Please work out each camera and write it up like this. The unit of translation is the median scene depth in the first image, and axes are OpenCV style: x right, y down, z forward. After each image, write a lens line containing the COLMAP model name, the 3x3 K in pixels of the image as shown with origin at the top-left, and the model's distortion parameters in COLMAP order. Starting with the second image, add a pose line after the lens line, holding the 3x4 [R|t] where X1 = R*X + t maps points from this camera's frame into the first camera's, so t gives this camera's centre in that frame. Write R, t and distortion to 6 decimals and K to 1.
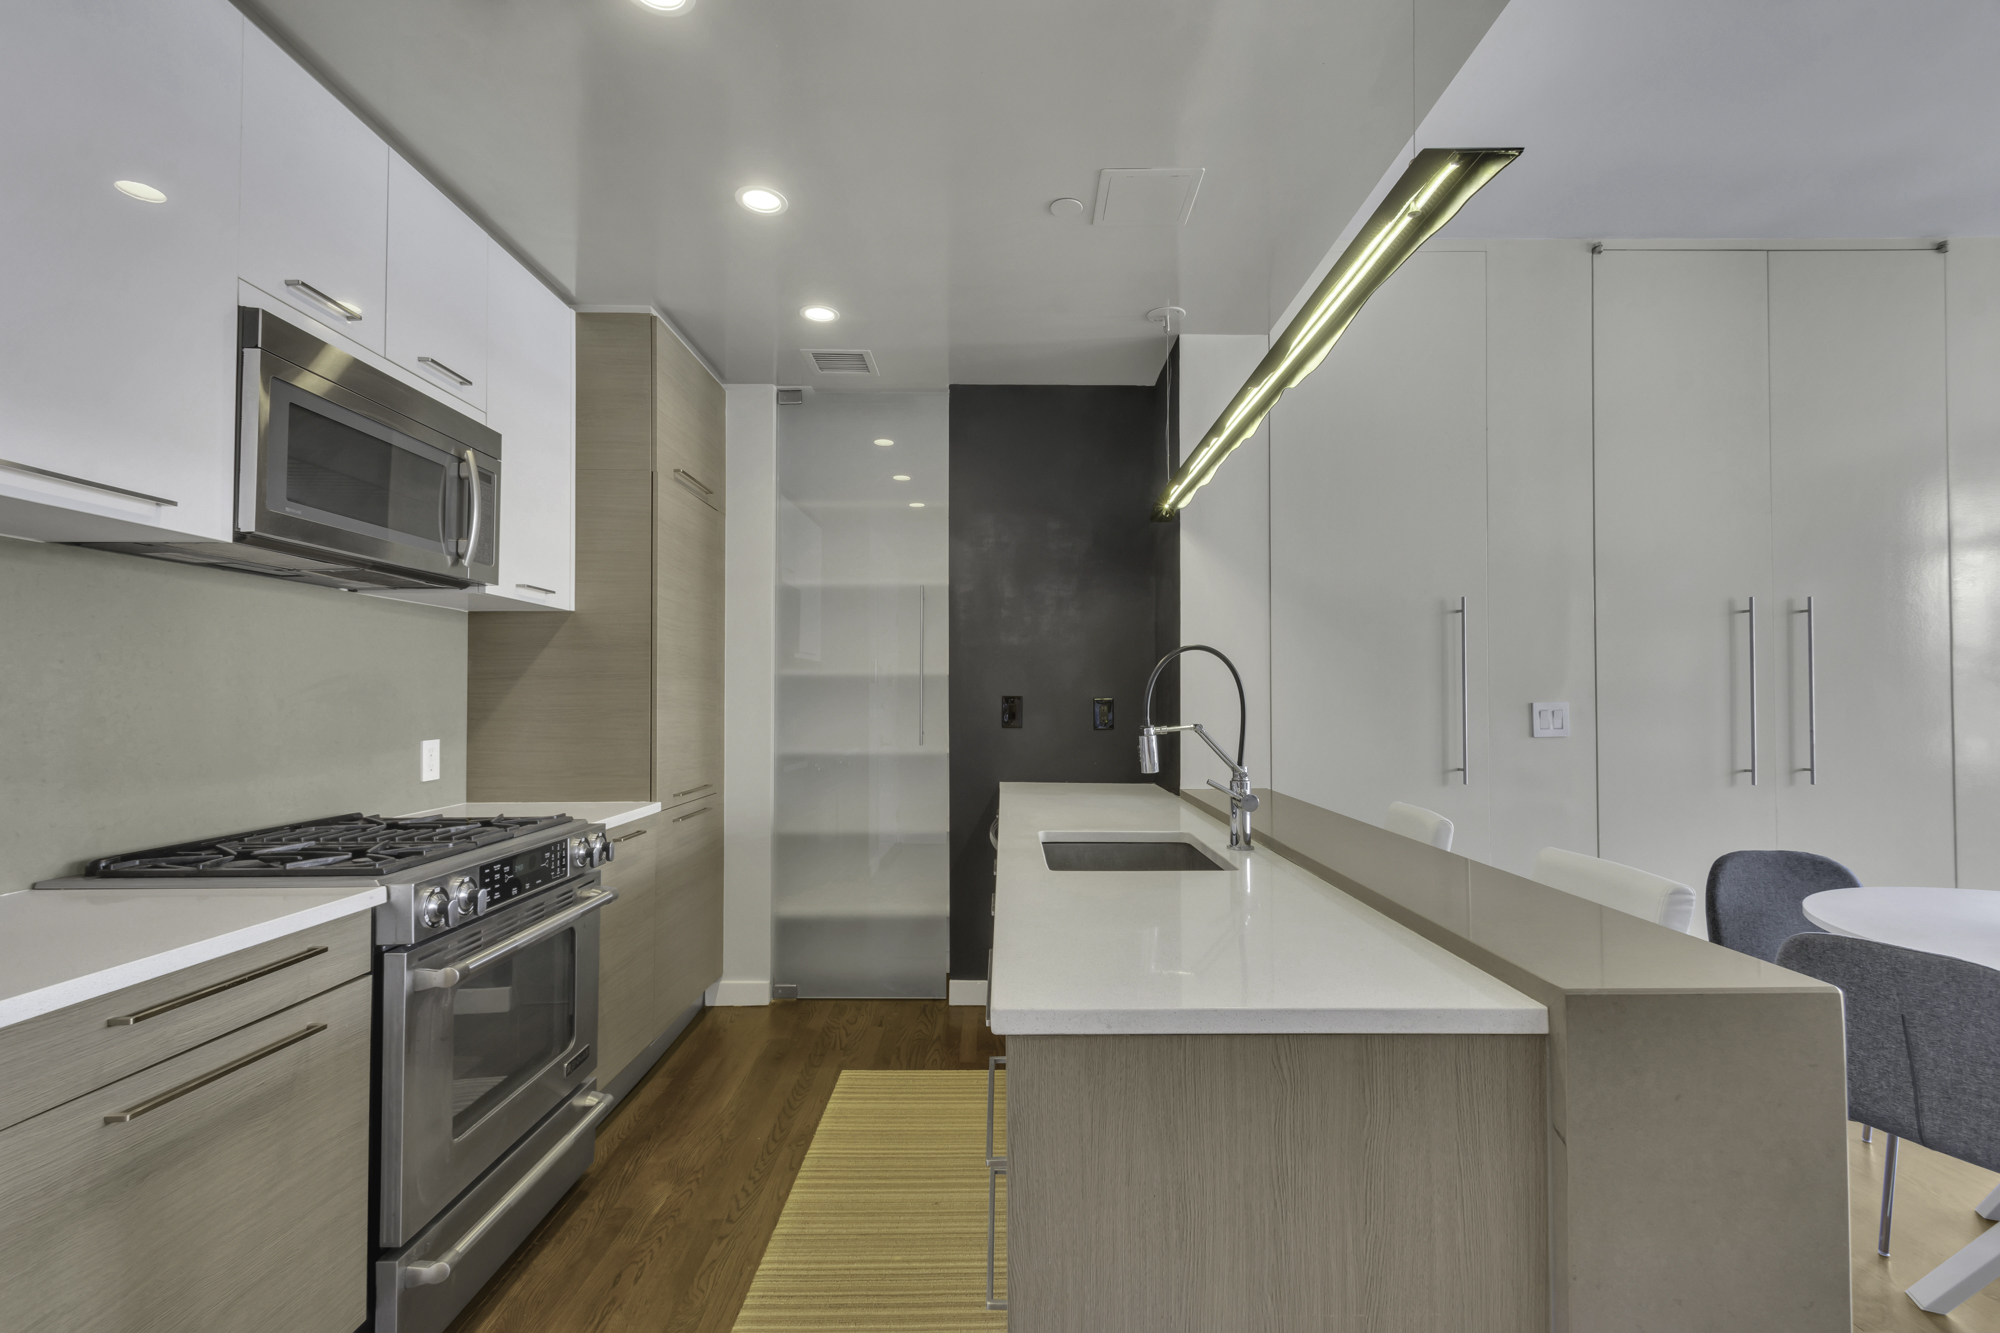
lens RADIAL K [[861.9, 0, 1036.5], [0, 861.9, 686.9], [0, 0, 1]] dist [0.002895, -0.000557]
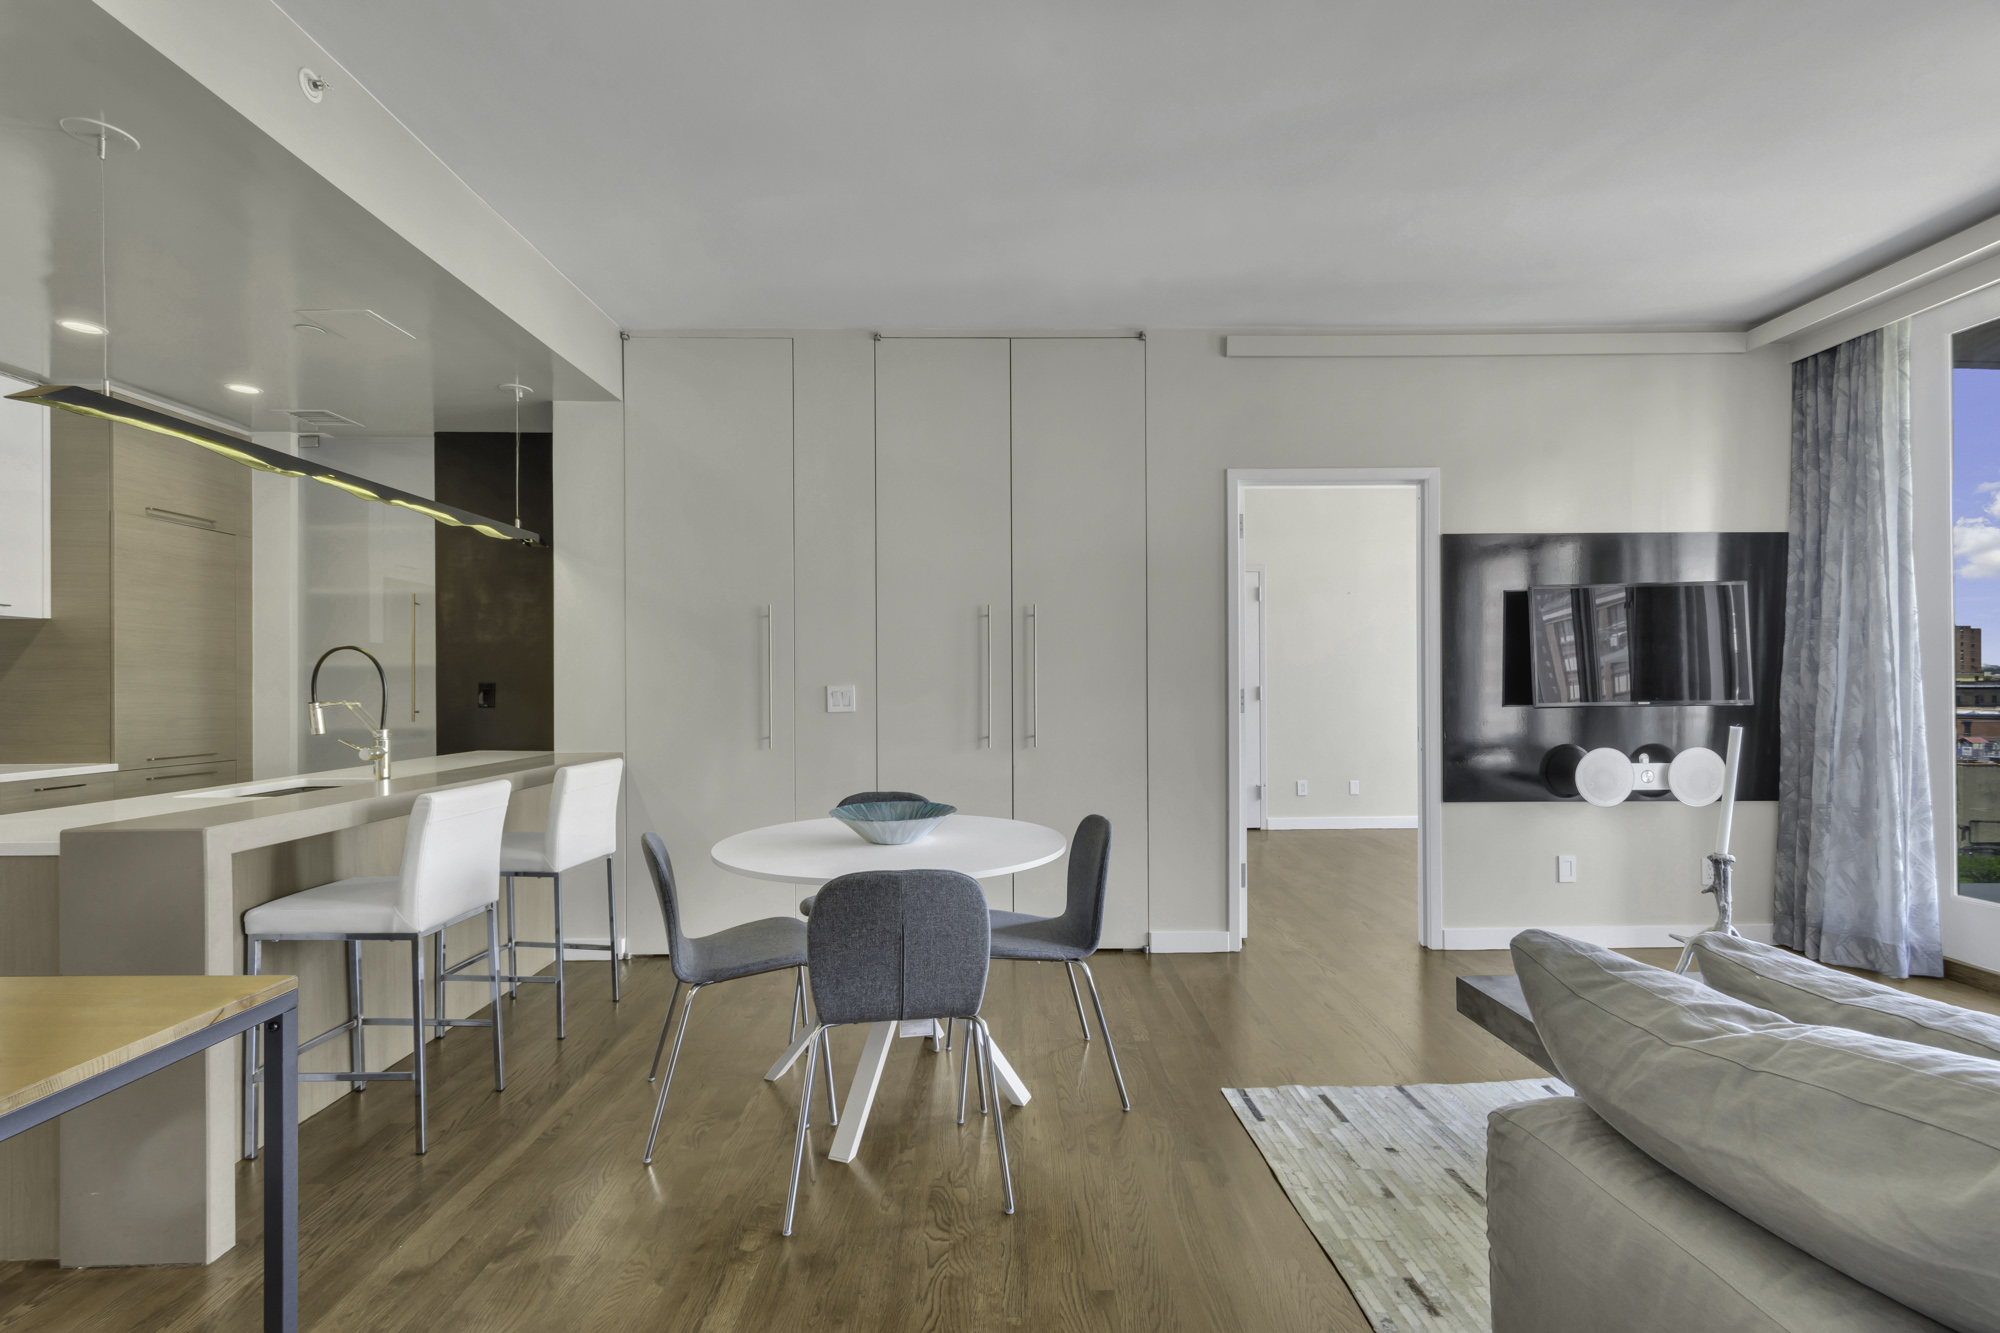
lens RADIAL K [[875.8, 0, 1012.6], [0, 875.8, 683.8], [0, 0, 1]] dist [0.002998, -0.000829]
pose [[0.999865, -0.003911, 0.015986, 0.906478], [0.003702, 0.999908, 0.013083, -0.001231], [-0.016036, -0.013022, 0.999787, -0.359400]]
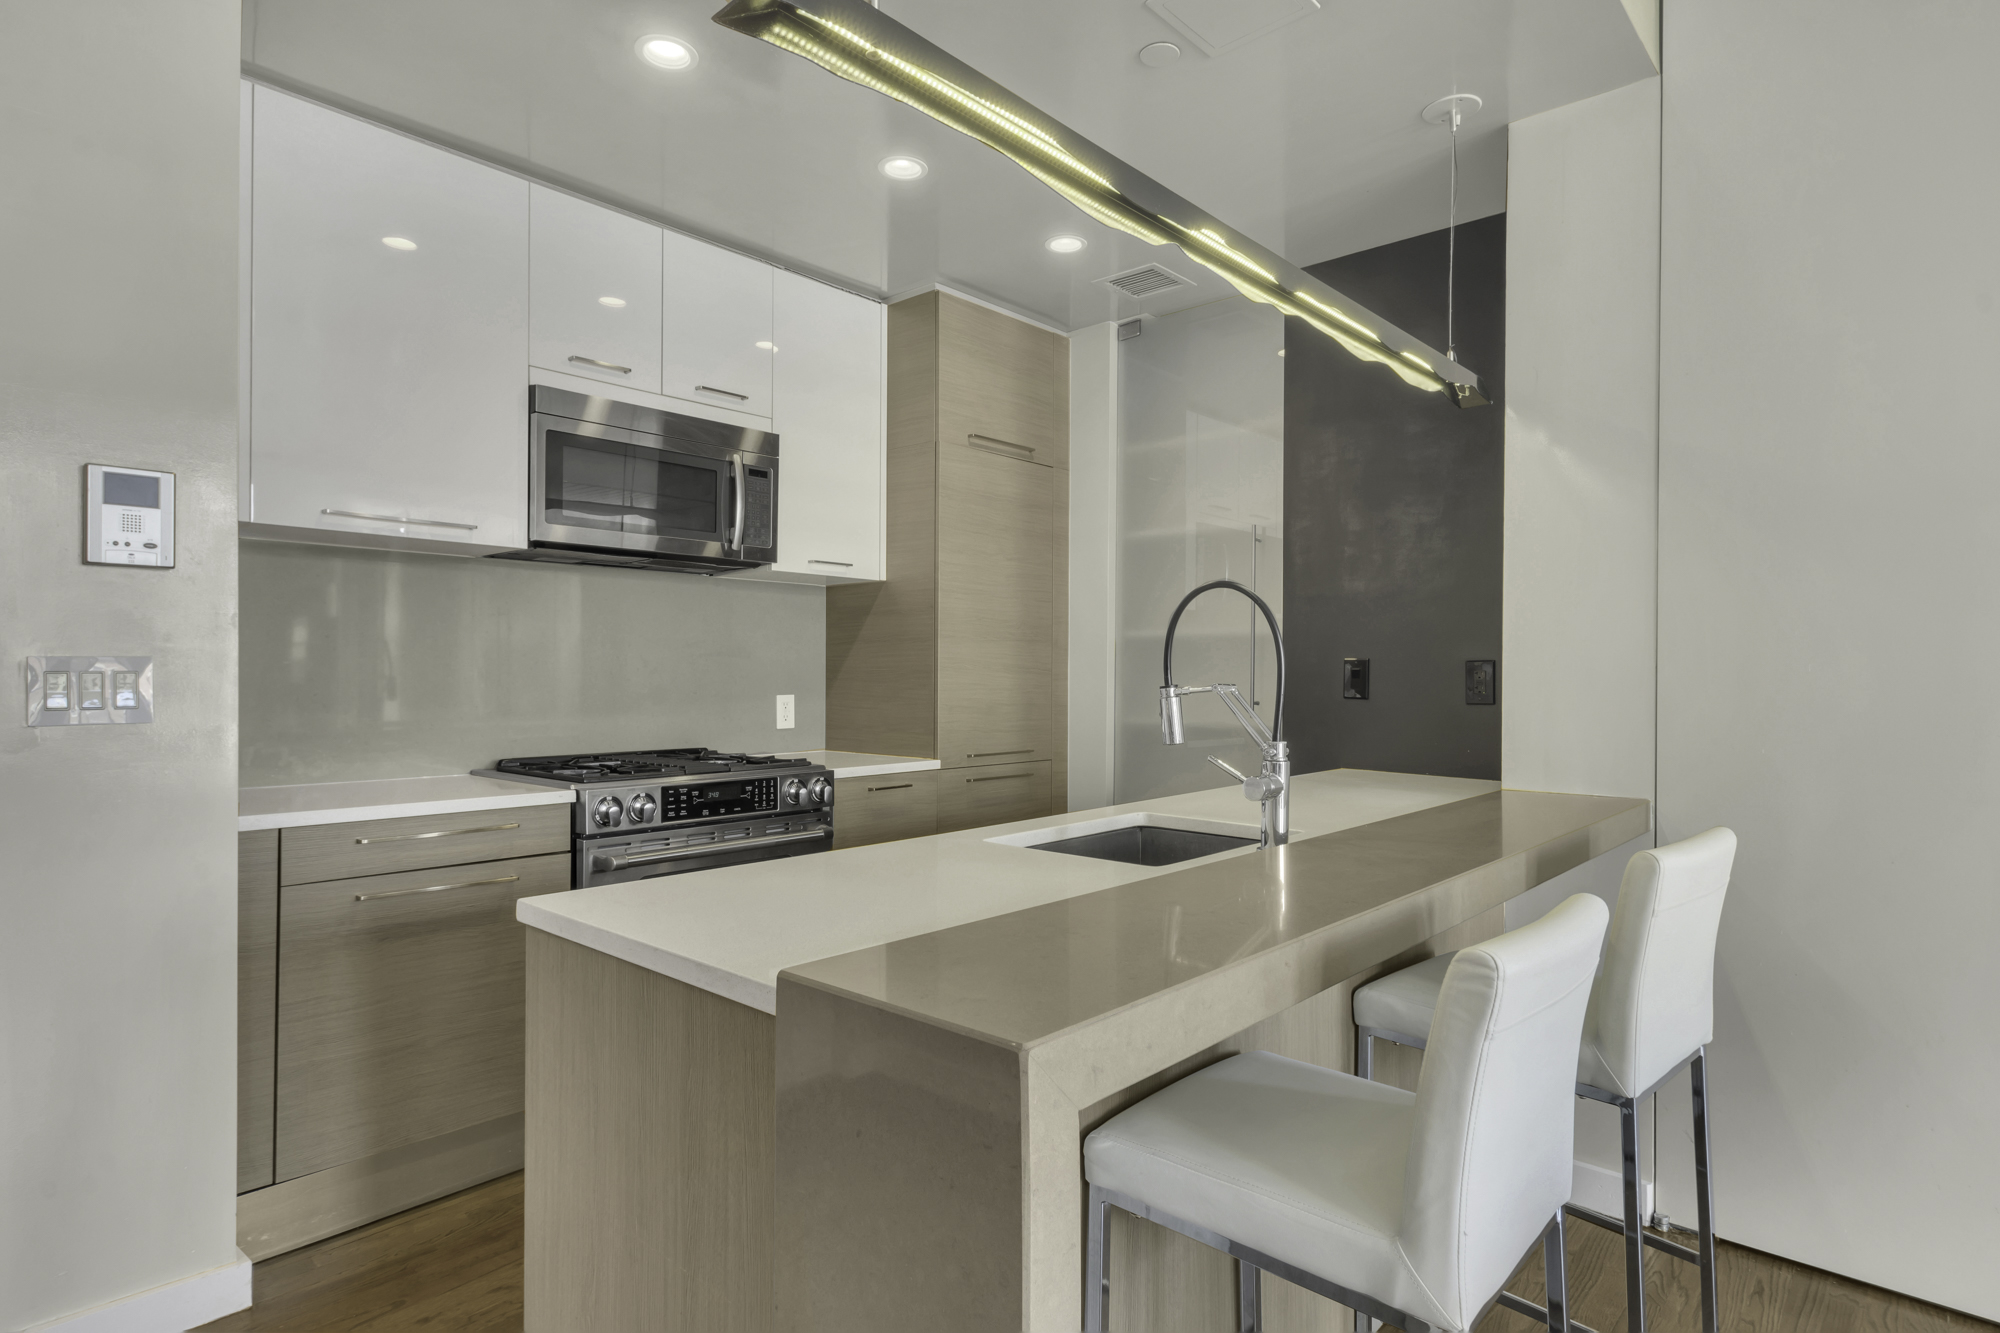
lens RADIAL K [[1039.4, 0, 1010.3], [0, 1039.4, 681.7], [0, 0, 1]] dist [0.001139, -0.001256]
pose [[0.738341, 0.008726, -0.674371, 0.469702], [0.004999, 0.999818, 0.018411, 0.016369], [0.674409, -0.016965, 0.738163, 0.132318]]
